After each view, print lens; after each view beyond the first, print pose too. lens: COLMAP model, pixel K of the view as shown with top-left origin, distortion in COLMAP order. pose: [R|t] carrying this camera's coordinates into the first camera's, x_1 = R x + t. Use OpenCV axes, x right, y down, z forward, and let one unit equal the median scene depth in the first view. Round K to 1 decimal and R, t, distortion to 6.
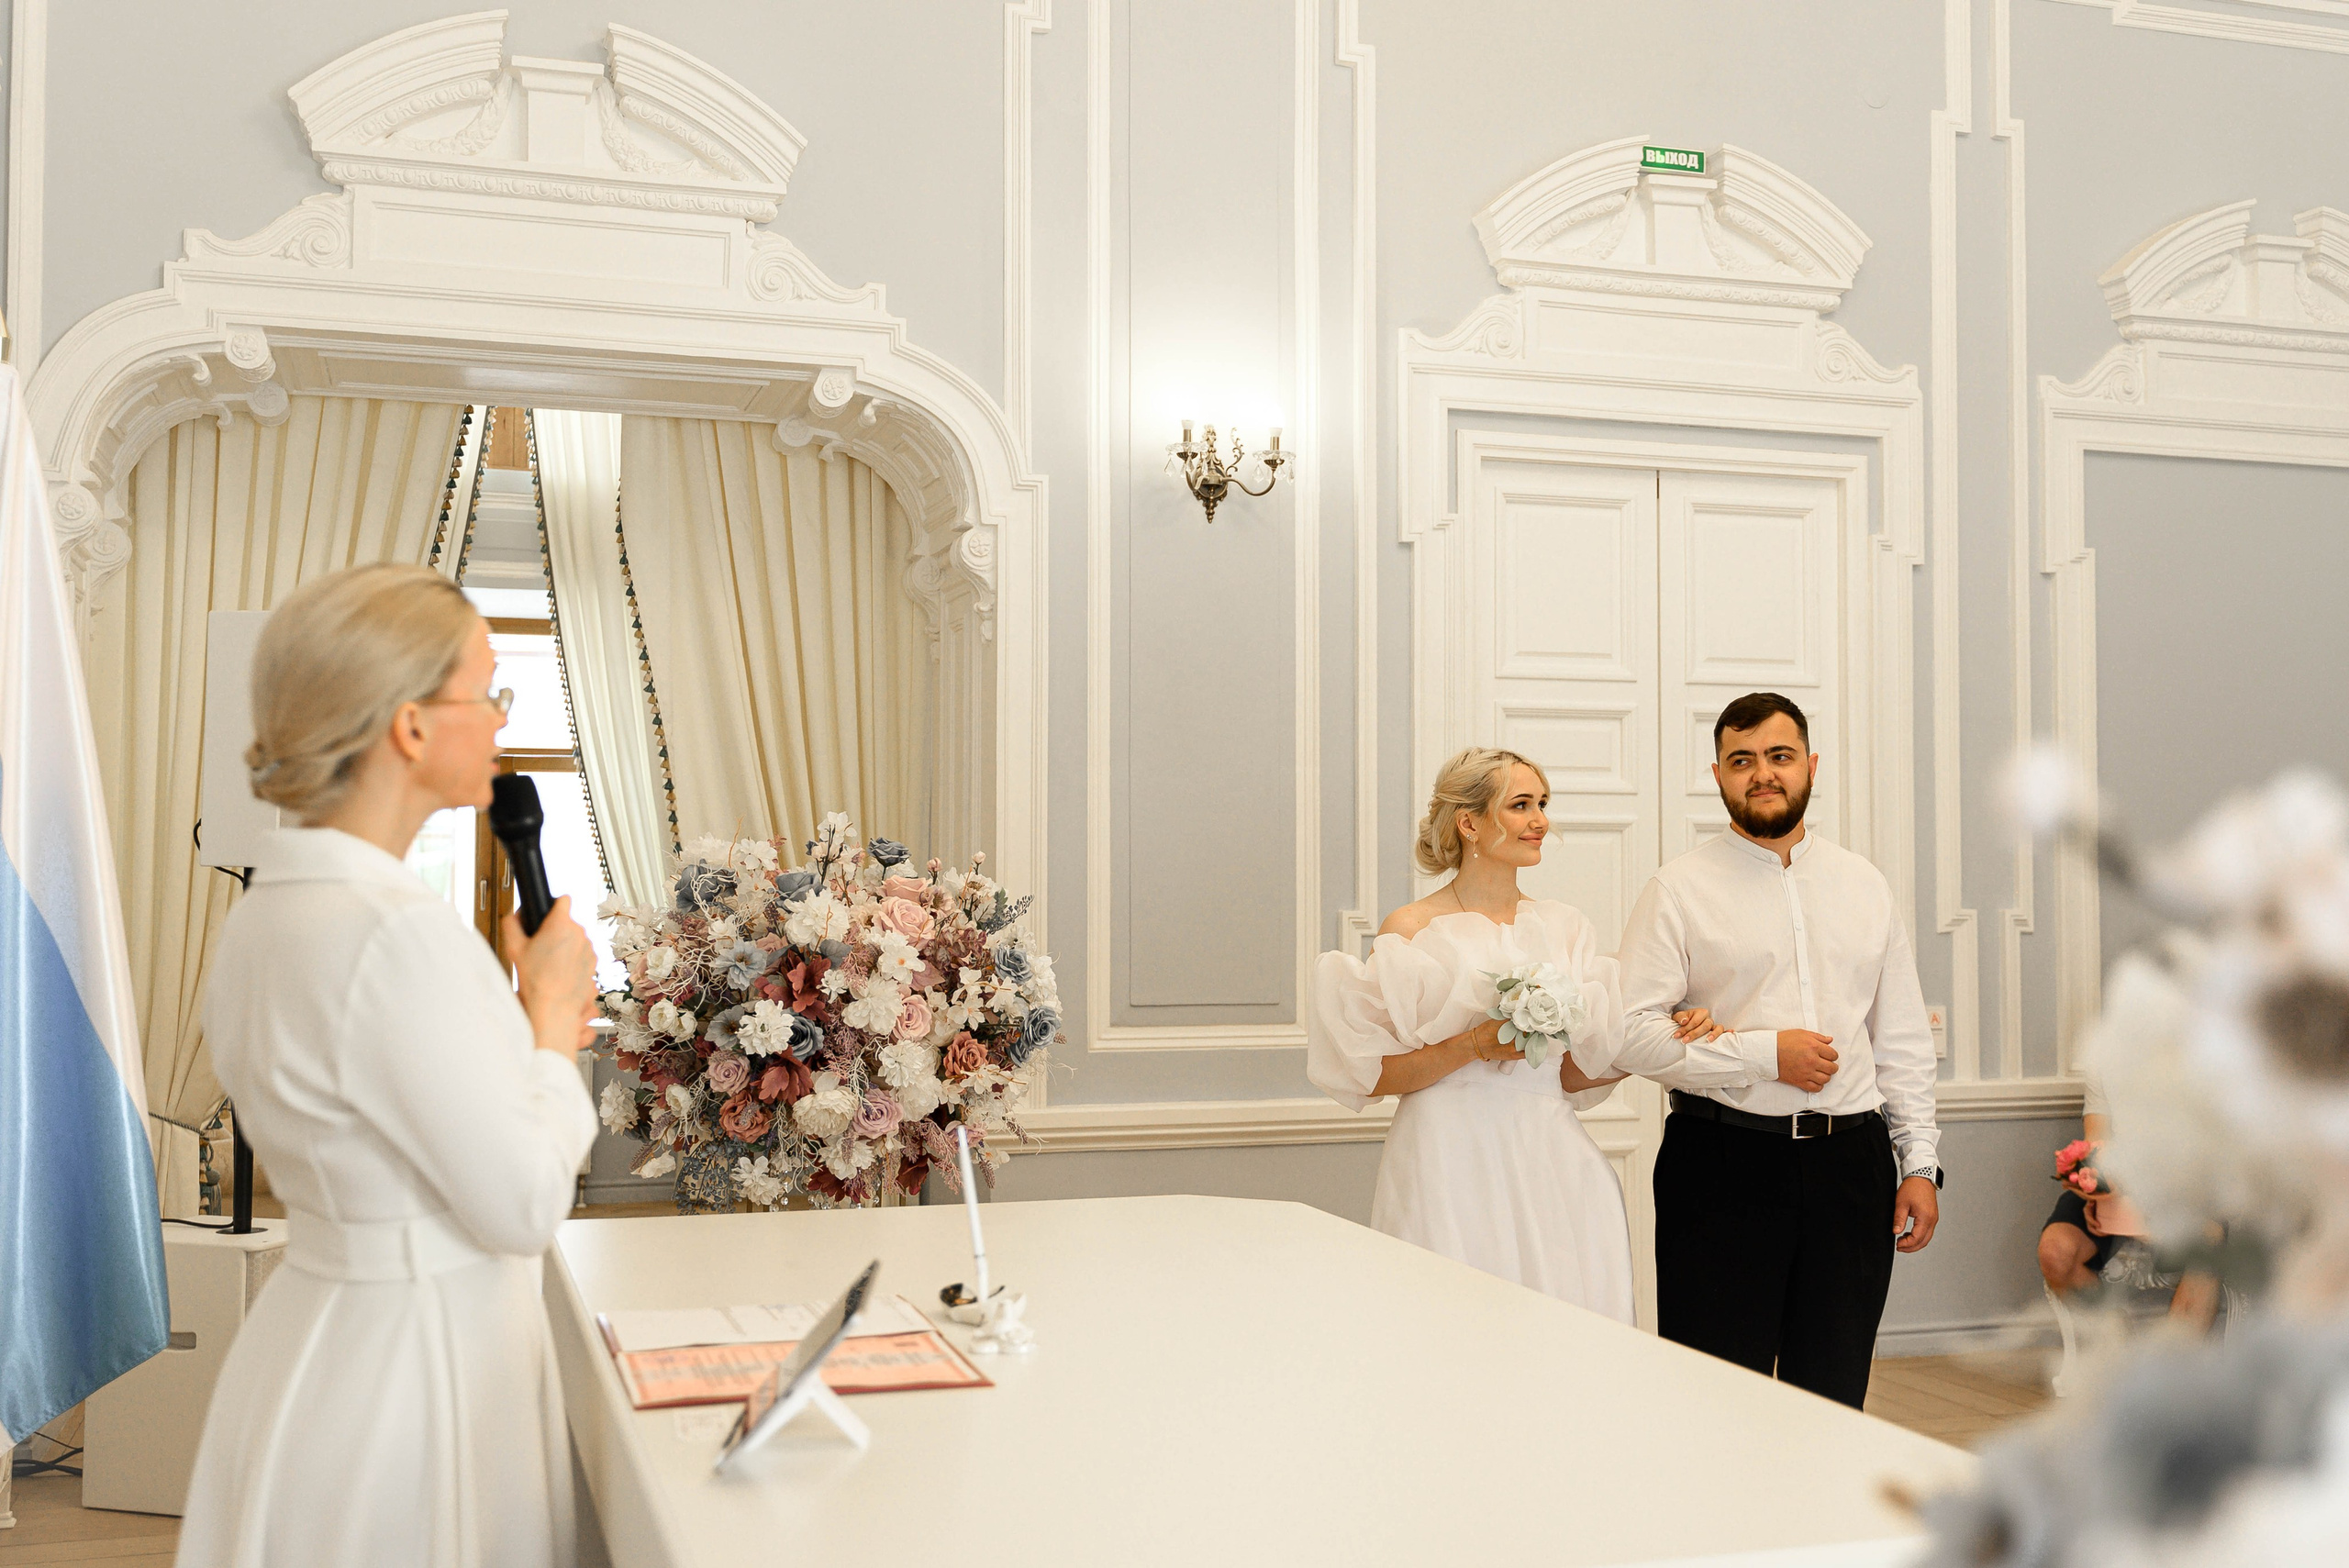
lens RADIAL K [[2423.7, 0, 1203.7], [0, 2423.7, 778.6], [0, 0, 1]] dist [0.028251, -0.016380]
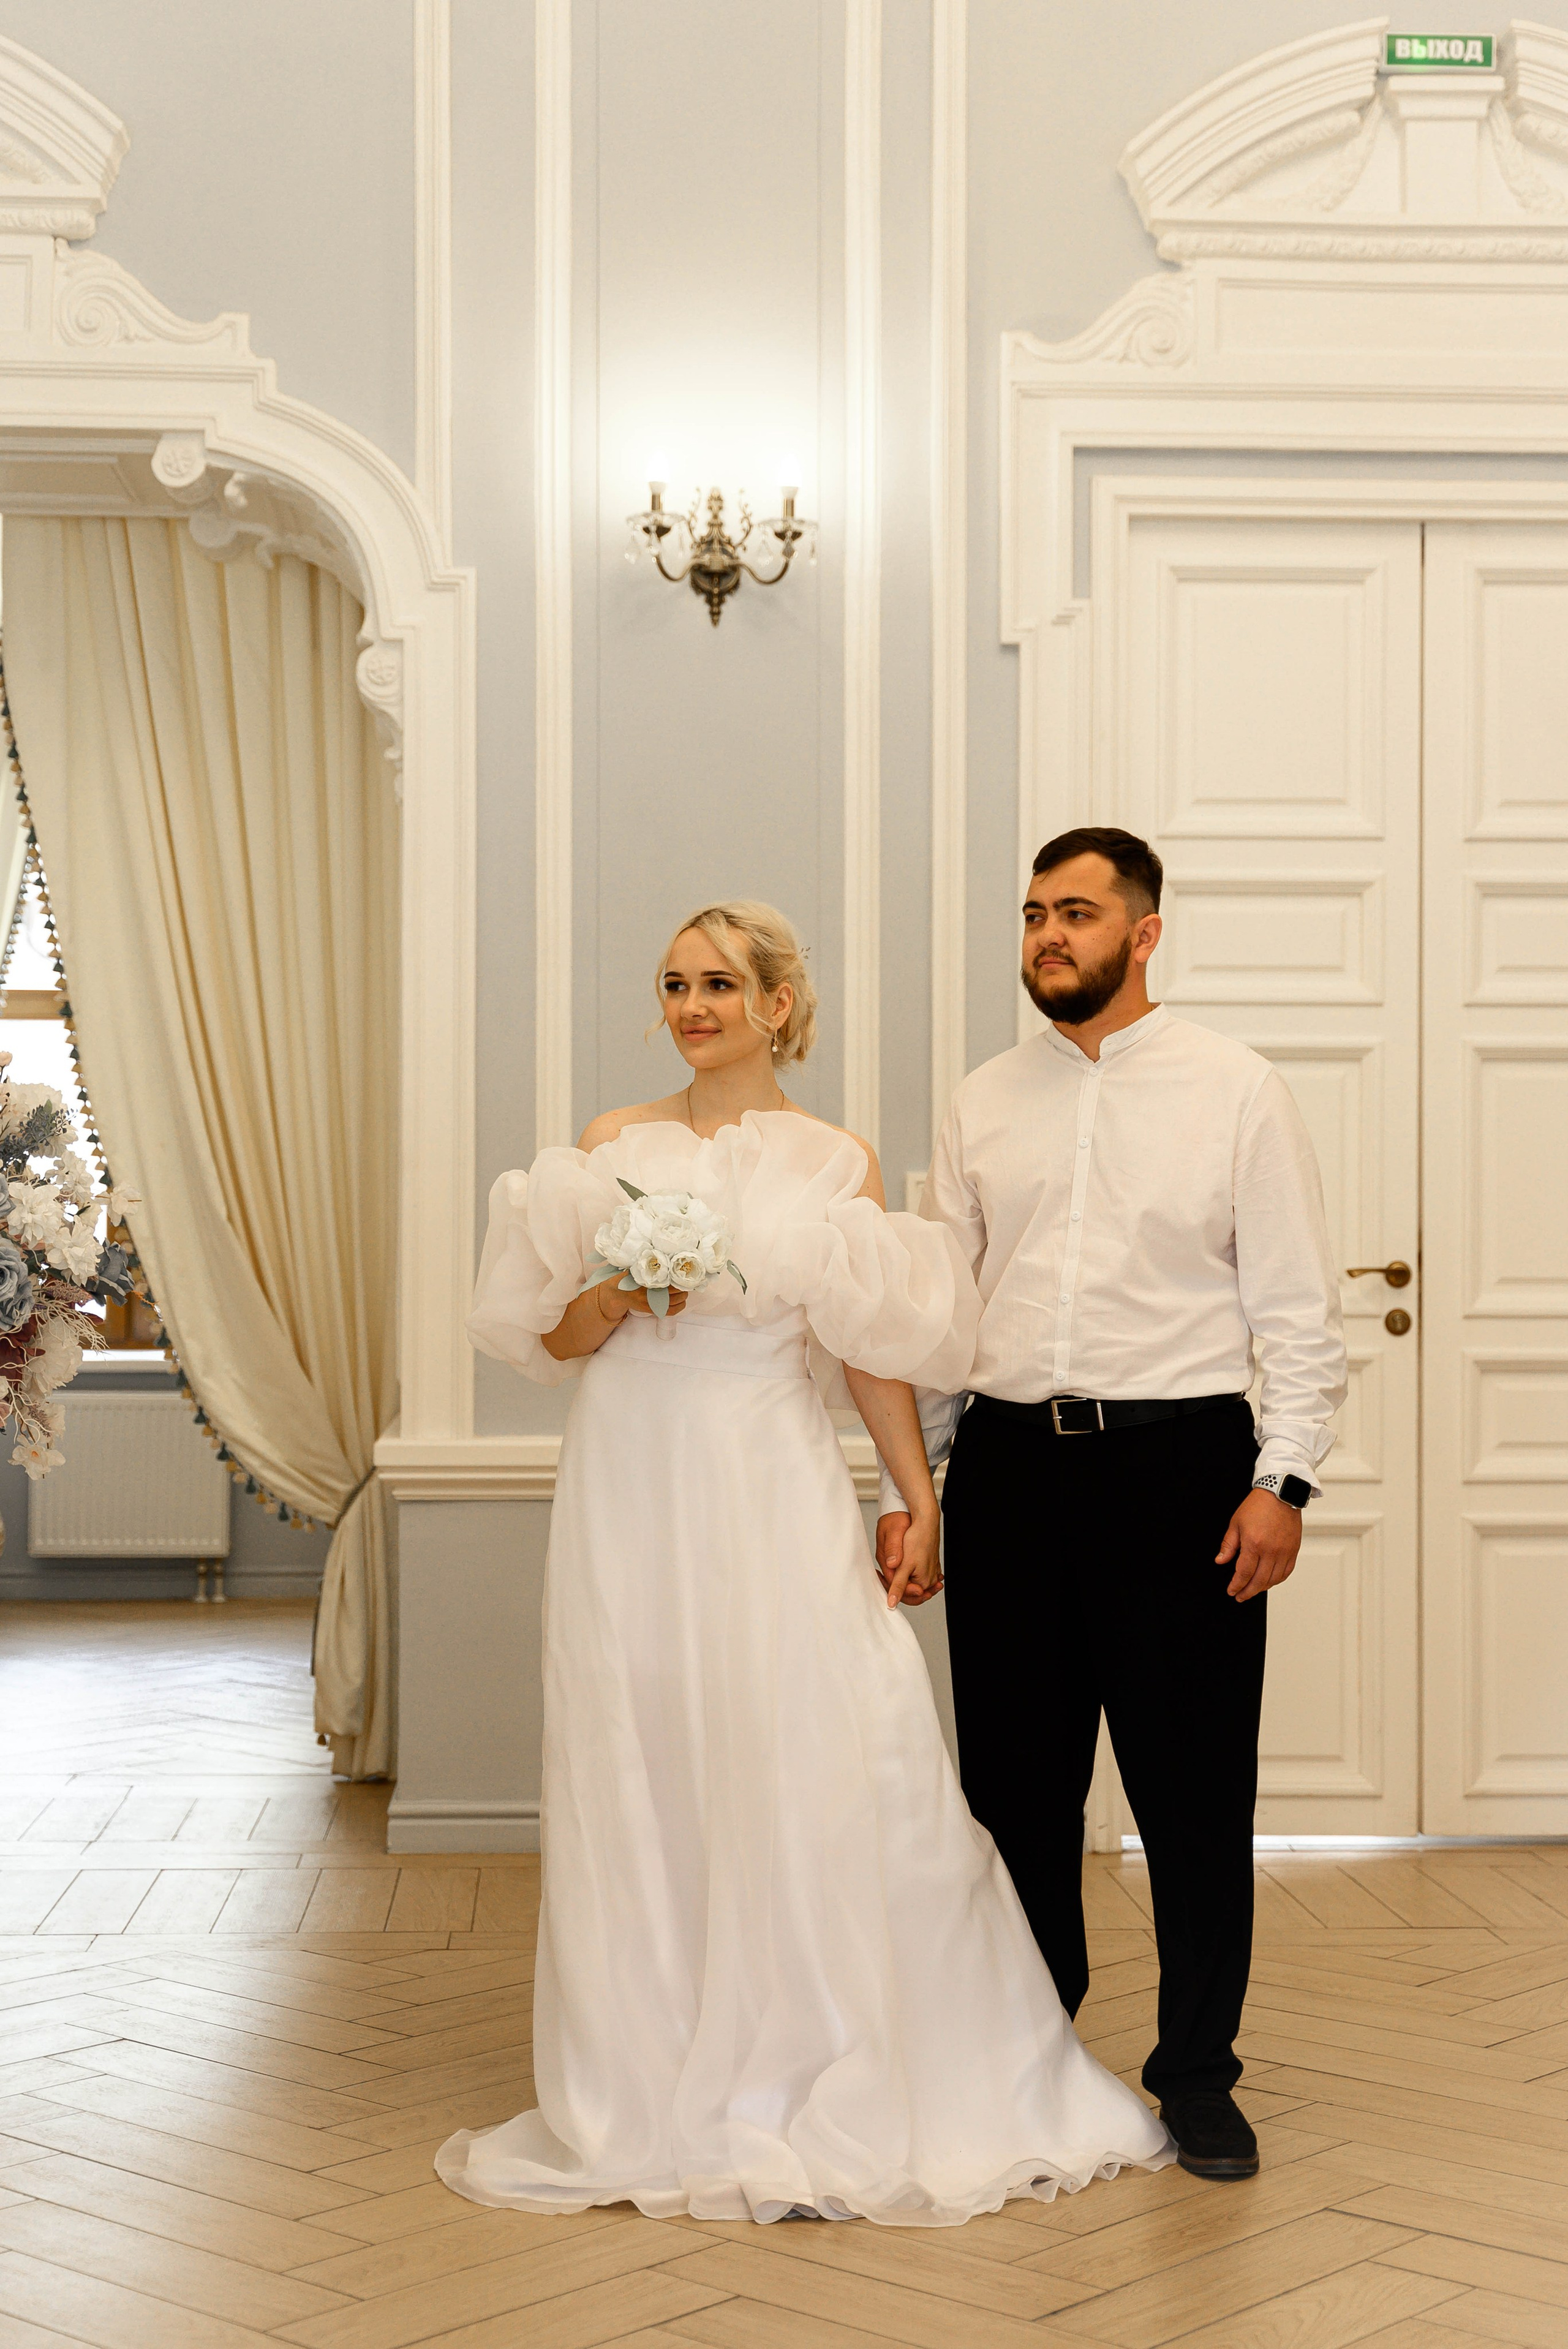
lens RADIAL K [[3524.7, 0, 784.0], [0, 3524.7, 1174.5], [0, 0, 1]] dist [0.078516, -0.065635]
pose [[0.965768, -0.002283, -0.259397, 0.298766], [0.008930, 0.999661, 0.024451, 0.030699], [0.259253, -0.025930, 0.965461, 0.003037]]
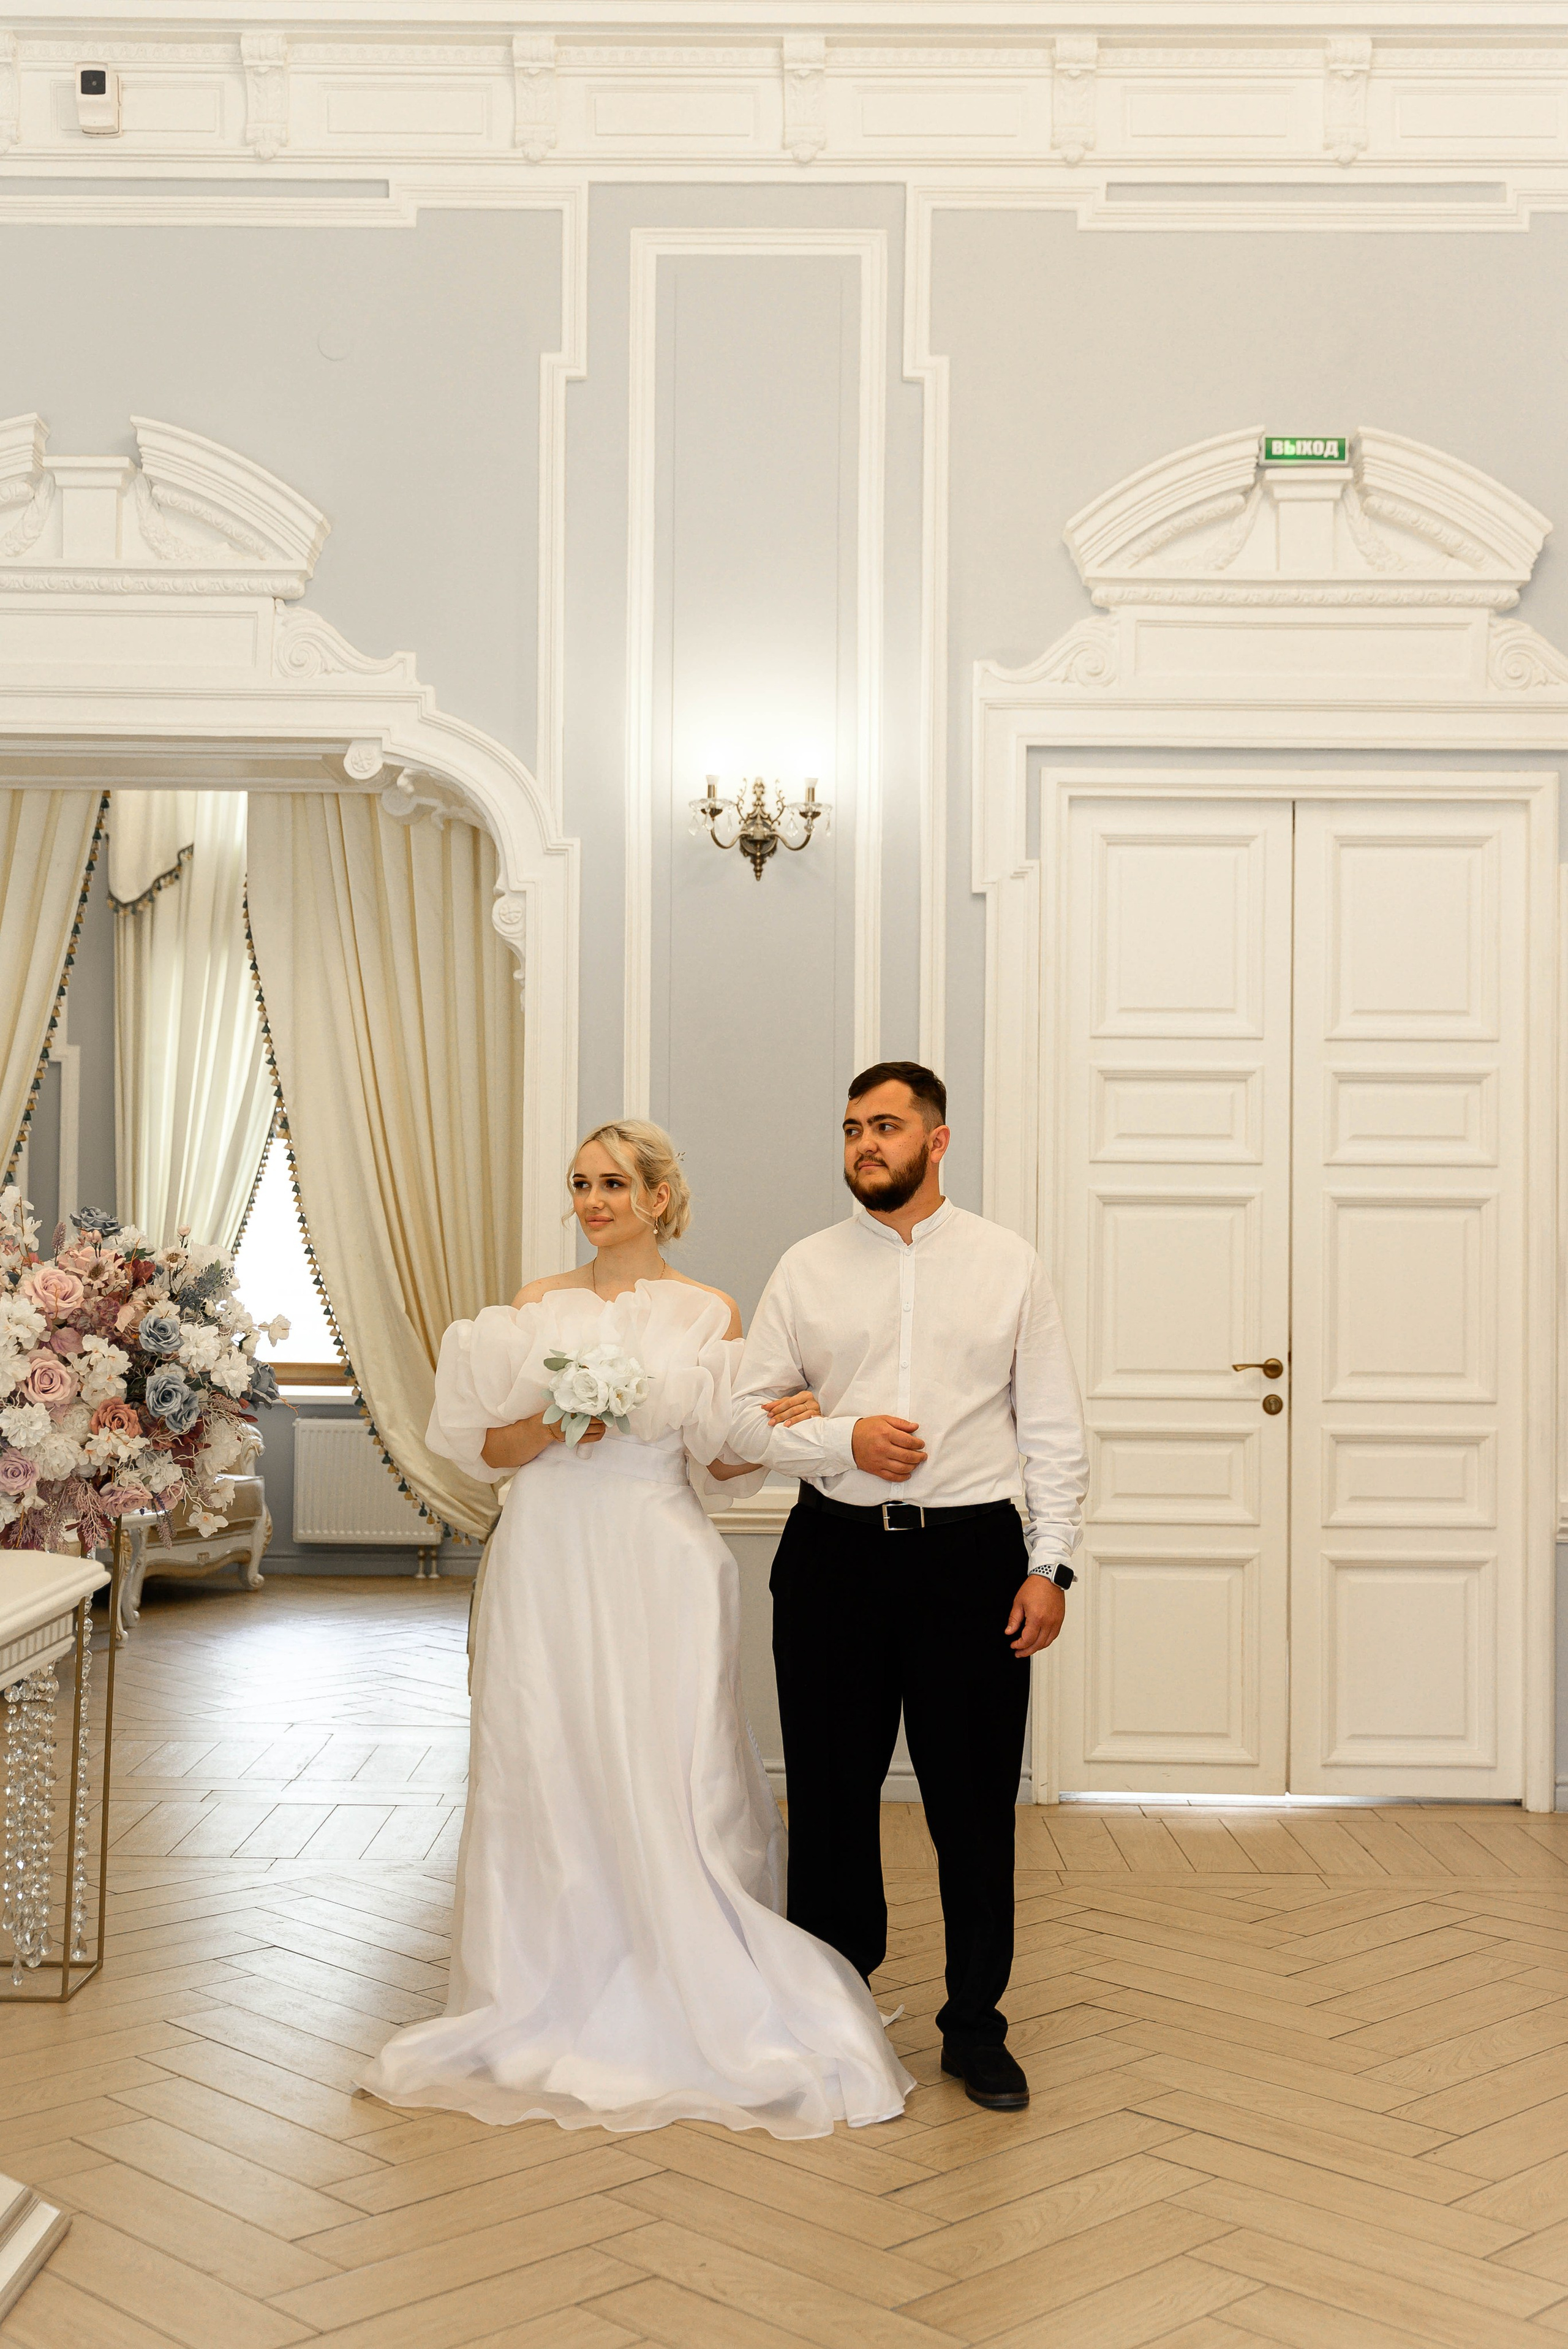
lens RADIAL K [[2711.2, 0, 784.0], [0, 2711.2, 1174.5], [0, 0, 1]] dist [0.049870, -0.039106]
pose [[0.947779, -0.000397, -0.318927, 0.362515], [0.003864, 0.999940, 0.010240, -0.000978], [0.318904, -0.010938, 0.947724, -0.007107]]
